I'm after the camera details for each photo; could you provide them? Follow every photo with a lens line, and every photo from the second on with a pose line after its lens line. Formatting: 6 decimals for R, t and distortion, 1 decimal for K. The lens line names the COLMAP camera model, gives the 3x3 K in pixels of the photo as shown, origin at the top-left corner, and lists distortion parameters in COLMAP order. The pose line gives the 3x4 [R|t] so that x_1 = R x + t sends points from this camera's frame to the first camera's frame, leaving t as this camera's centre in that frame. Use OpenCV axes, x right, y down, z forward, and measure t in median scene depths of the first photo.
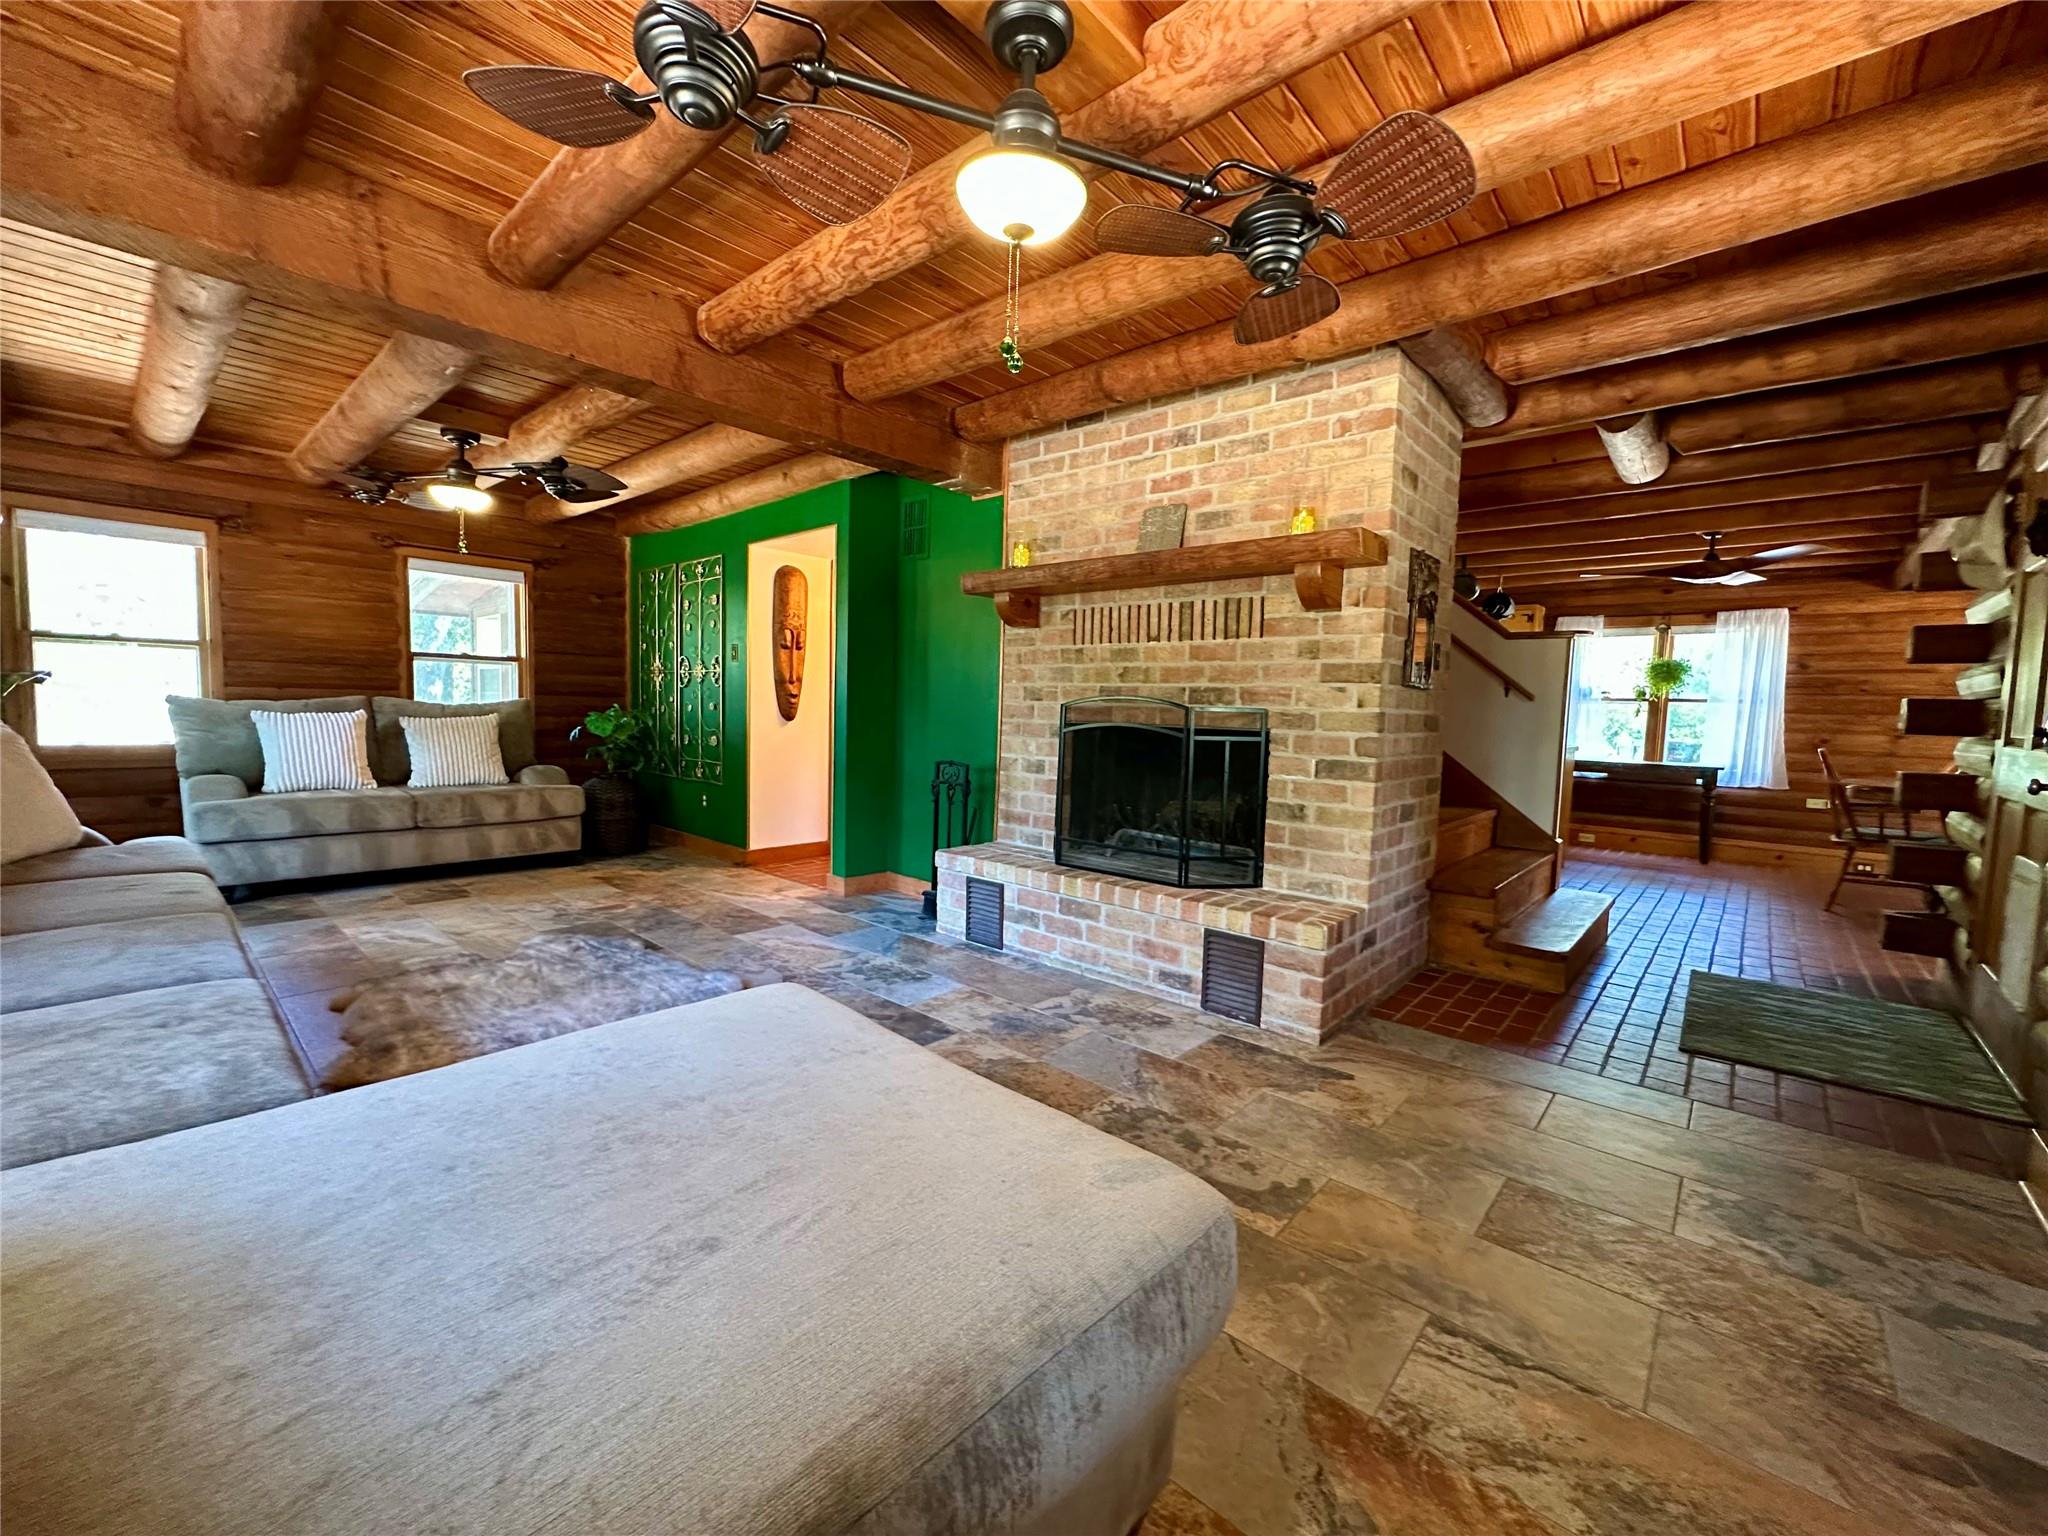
lens RADIAL K [[817.8, 0, 1018.9], [0, 817.8, 768.8], [0, 0, 1]] dist [0.000734, -0.000265]
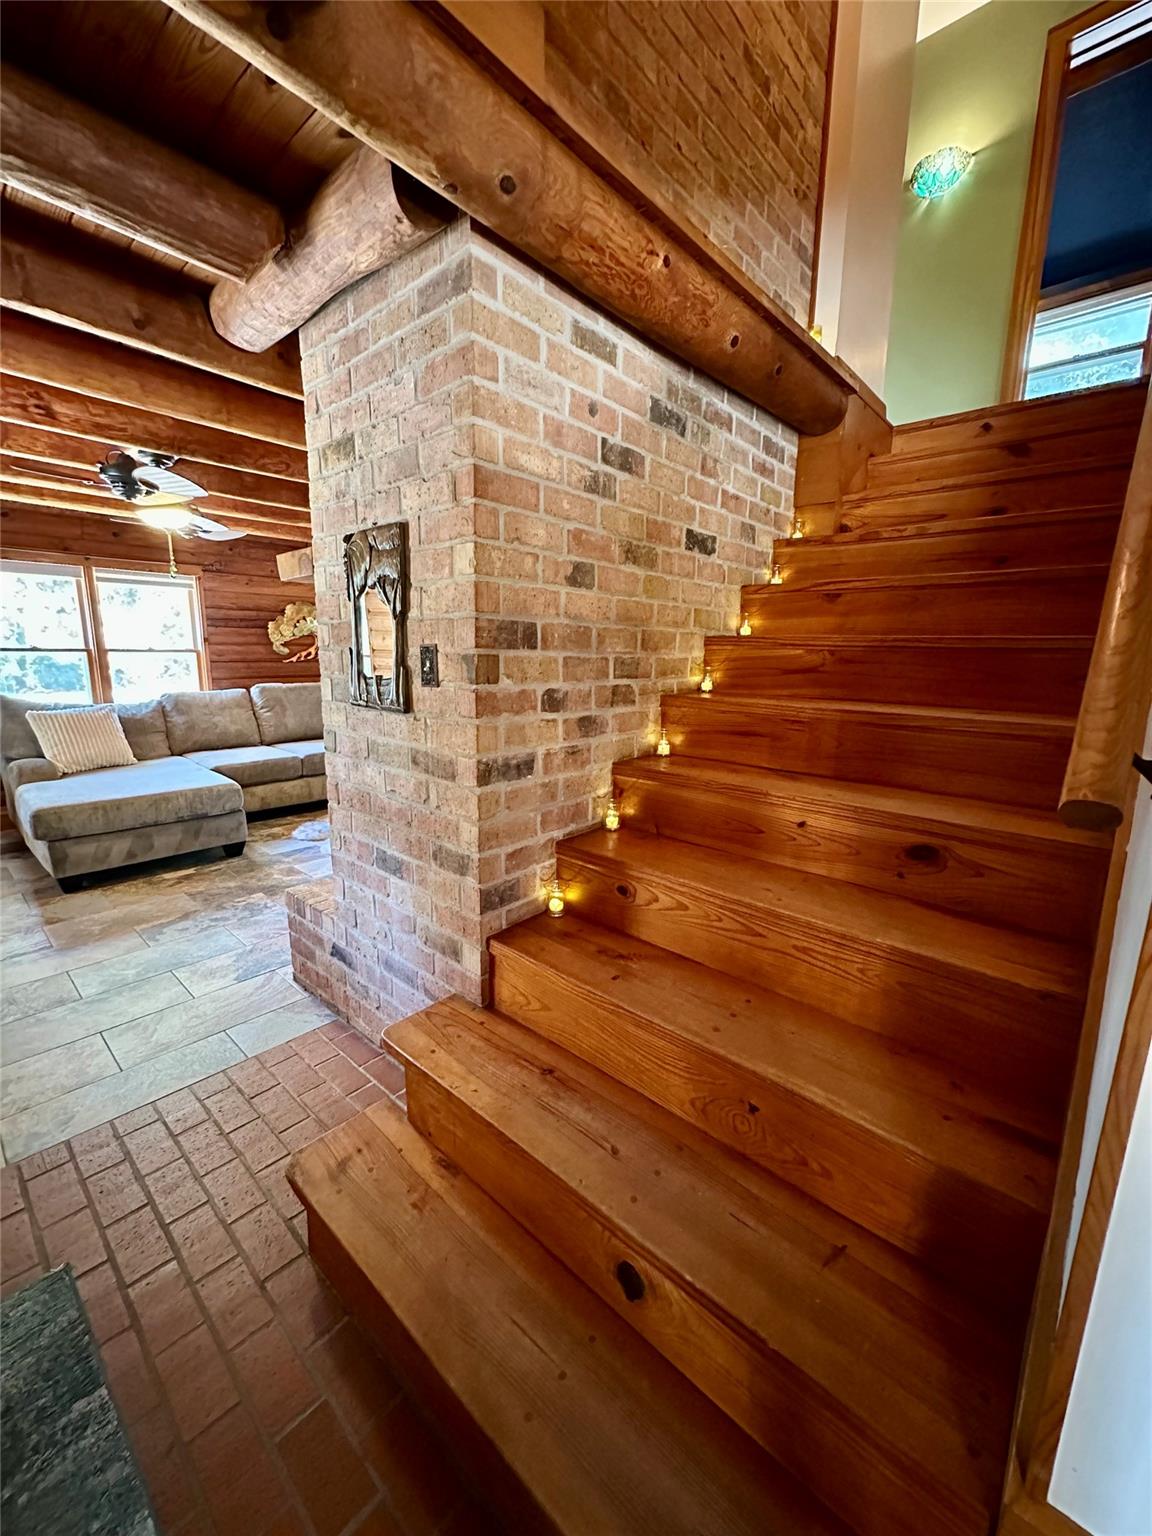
lens RADIAL K [[613.3, 0, 580.0], [0, 613.3, 765.1], [0, 0, 1]] dist [0.000734, -0.000265]
pose [[0.009289, 0.158244, -0.987356, 0.978279], [-0.089654, 0.983554, 0.156791, -0.142396], [0.995930, 0.087064, 0.023323, 1.072134]]
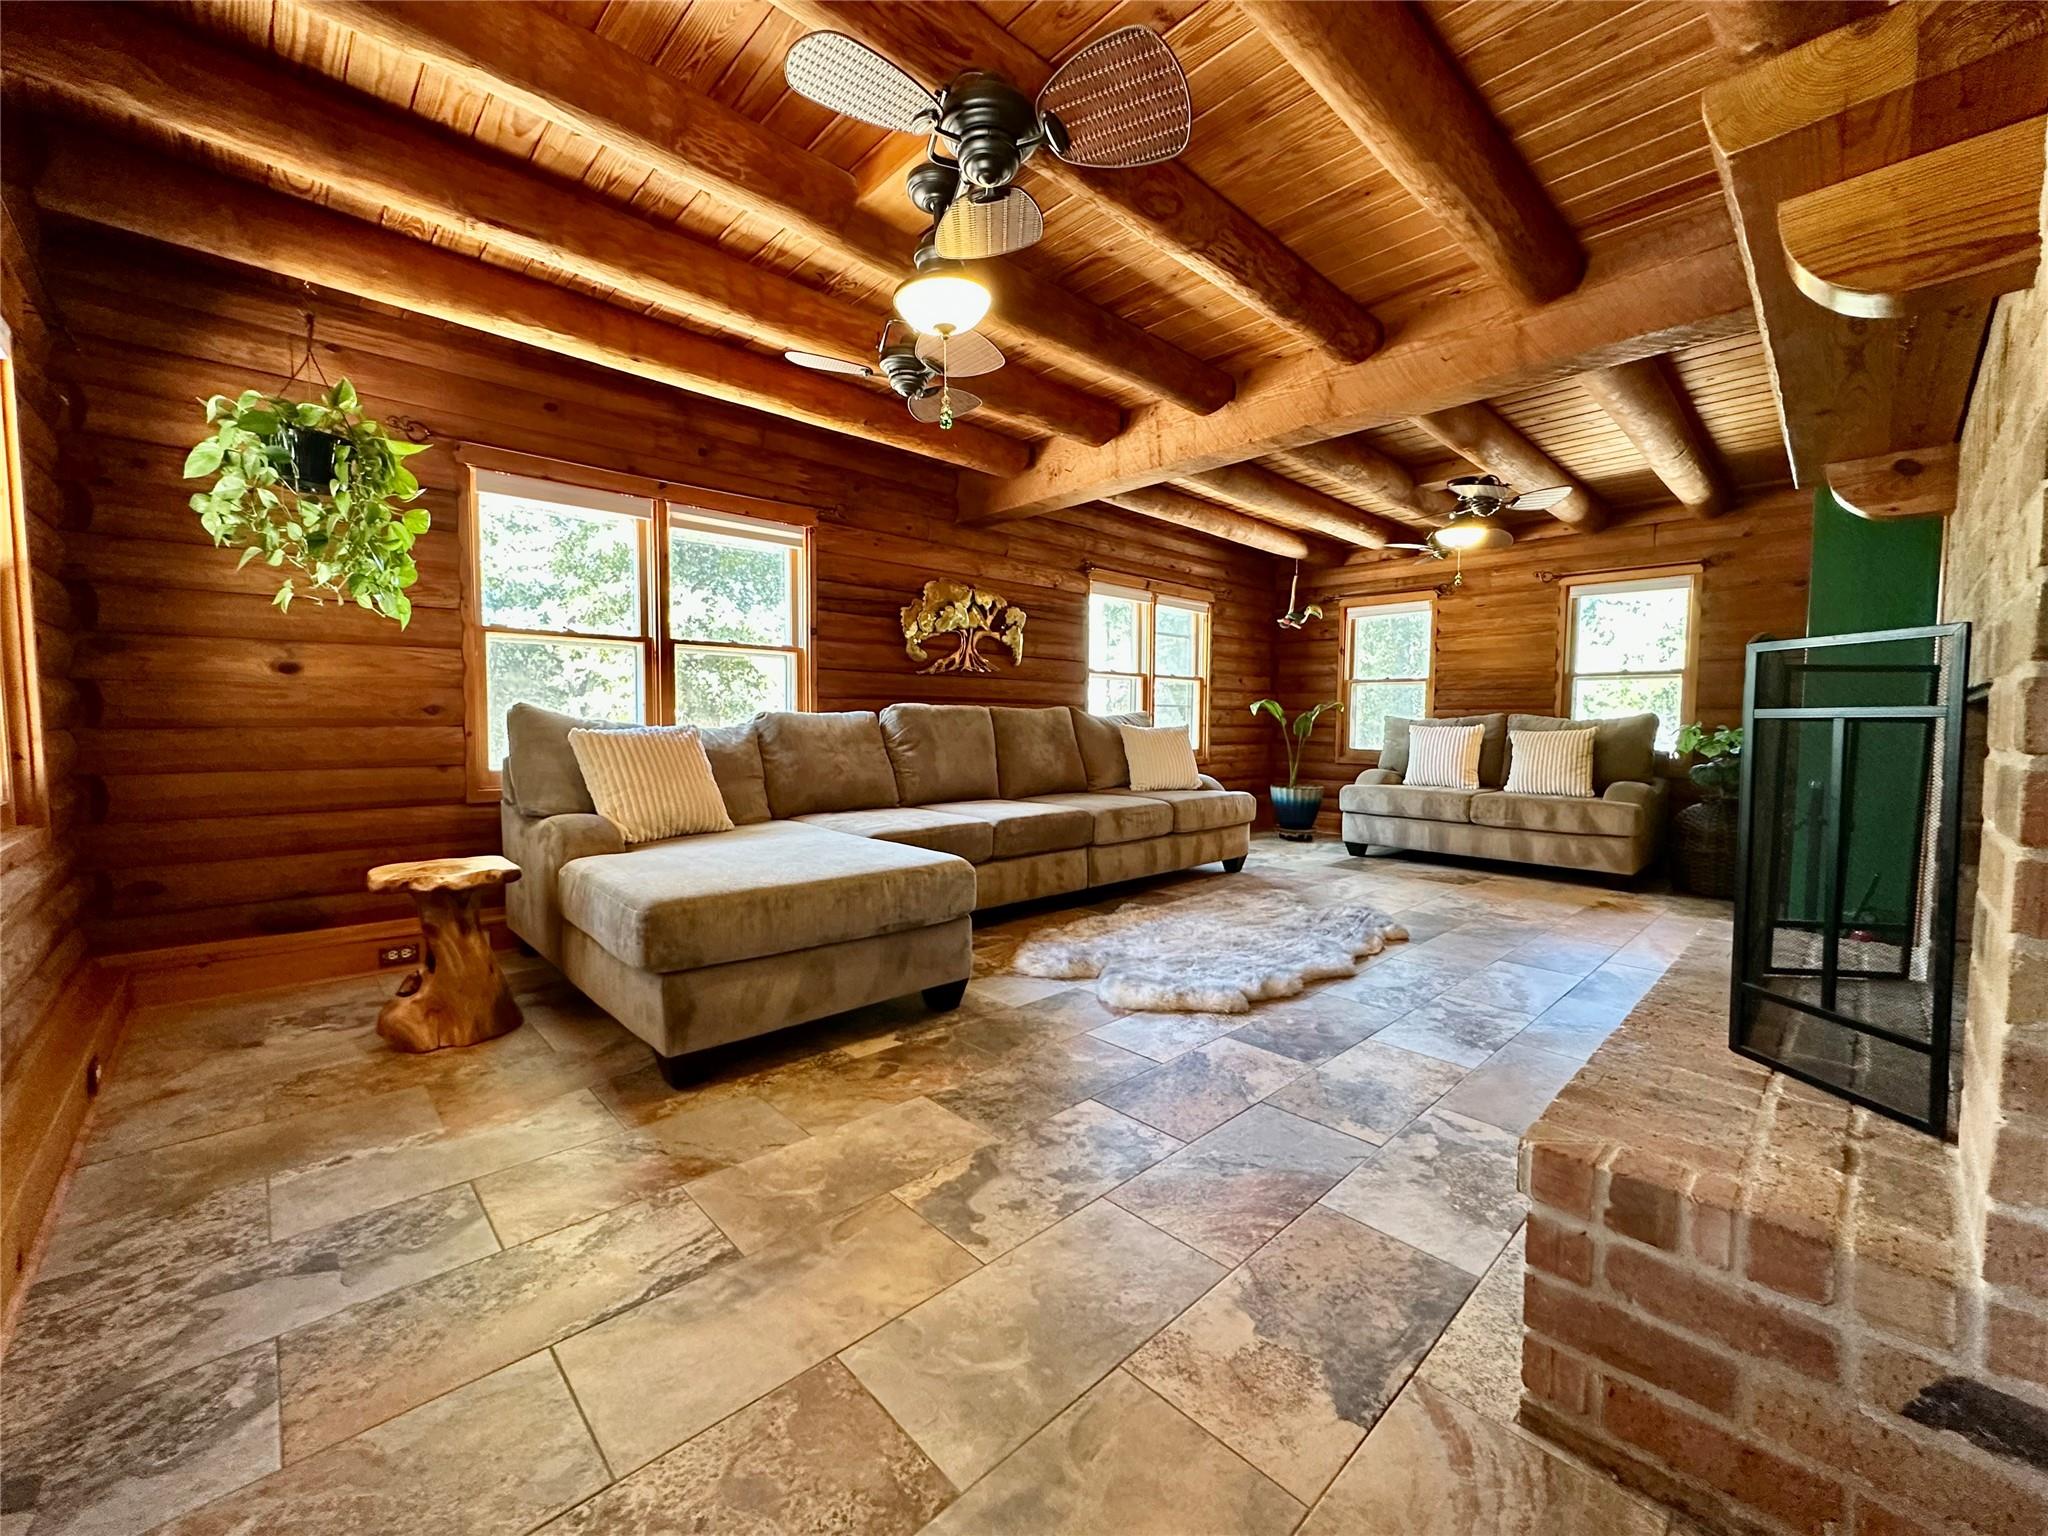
lens RADIAL K [[817.8, 0, 1027.6], [0, 817.8, 768.2], [0, 0, 1]] dist [0.000734, -0.000265]
pose [[-0.073716, 0.029229, -0.996851, 0.610077], [-0.083316, 0.995896, 0.035362, 0.007357], [0.993793, 0.085661, -0.070978, 0.573894]]
